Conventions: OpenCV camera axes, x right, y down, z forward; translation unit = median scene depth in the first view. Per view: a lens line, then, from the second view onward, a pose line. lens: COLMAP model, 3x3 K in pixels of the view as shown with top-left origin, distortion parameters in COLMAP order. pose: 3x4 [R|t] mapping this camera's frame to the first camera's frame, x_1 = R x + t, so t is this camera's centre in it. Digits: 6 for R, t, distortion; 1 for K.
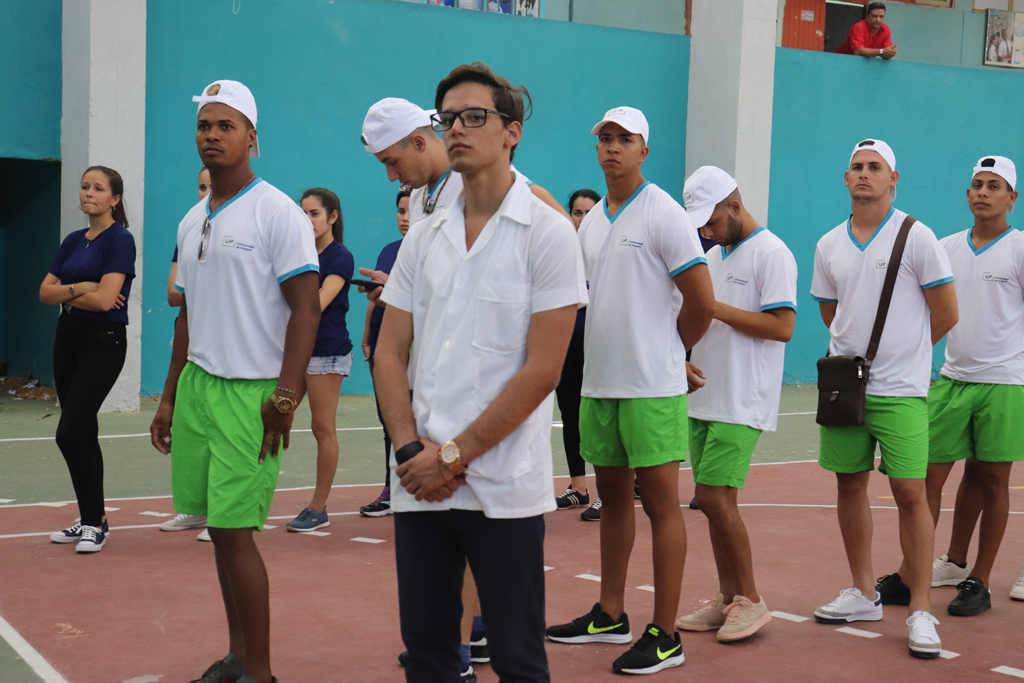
lens RADIAL K [[1569.6, 0, 525.6], [0, 1569.6, 364.4], [0, 0, 1]] dist [0.126180, 0.000000]
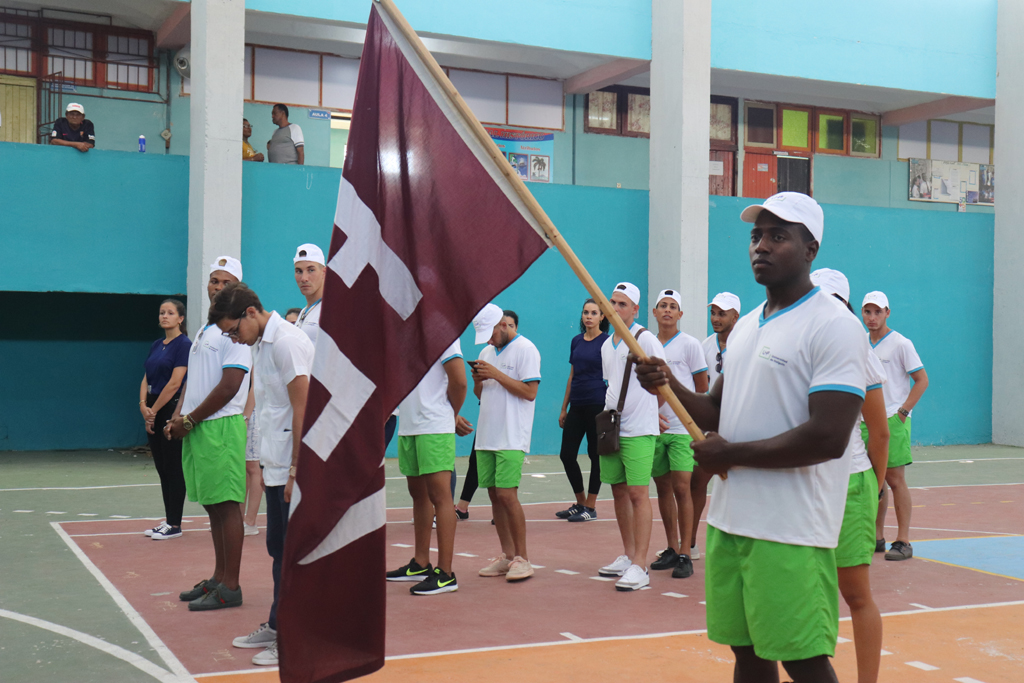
lens RADIAL K [[1349.7, 0, 517.3], [0, 1349.7, 339.0], [0, 0, 1]] dist [0.028600, 0.000000]
pose [[0.995886, -0.022869, -0.087683, 0.246310], [0.015572, 0.996426, -0.083023, 0.033616], [0.089268, 0.081316, 0.992683, -0.383652]]
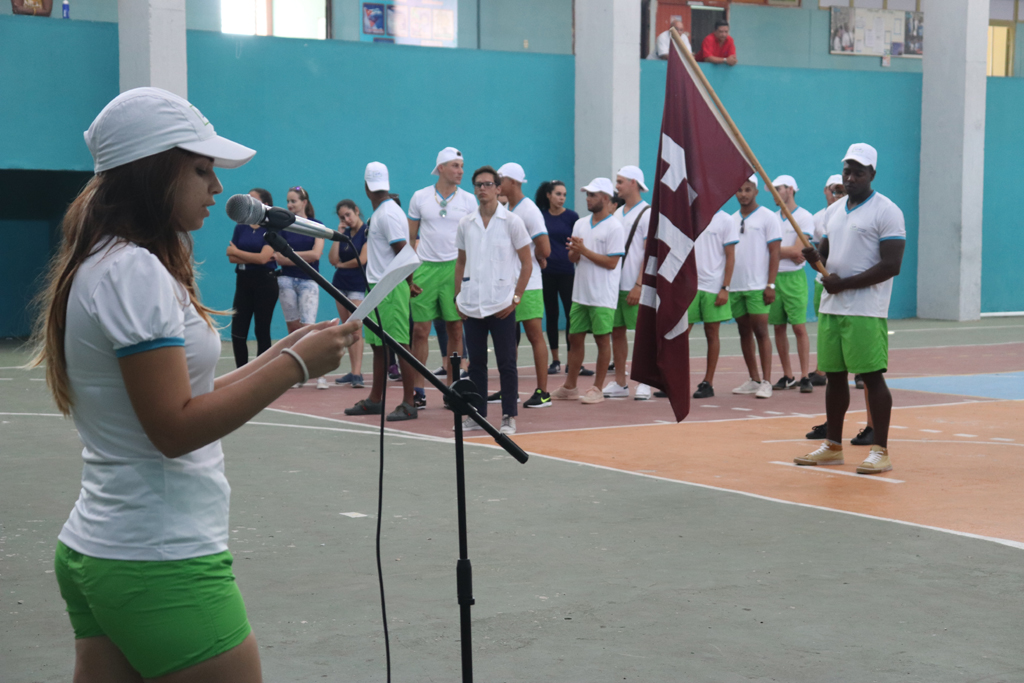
lens RADIAL K [[1933.9, 0, 474.9], [0, 1933.9, 356.8], [0, 0, 1]] dist [0.183644, 0.000000]
pose [[0.998820, -0.031917, 0.036613, -0.114779], [0.032017, 0.999485, -0.002137, 0.103507], [-0.036526, 0.003307, 0.999327, -1.554122]]
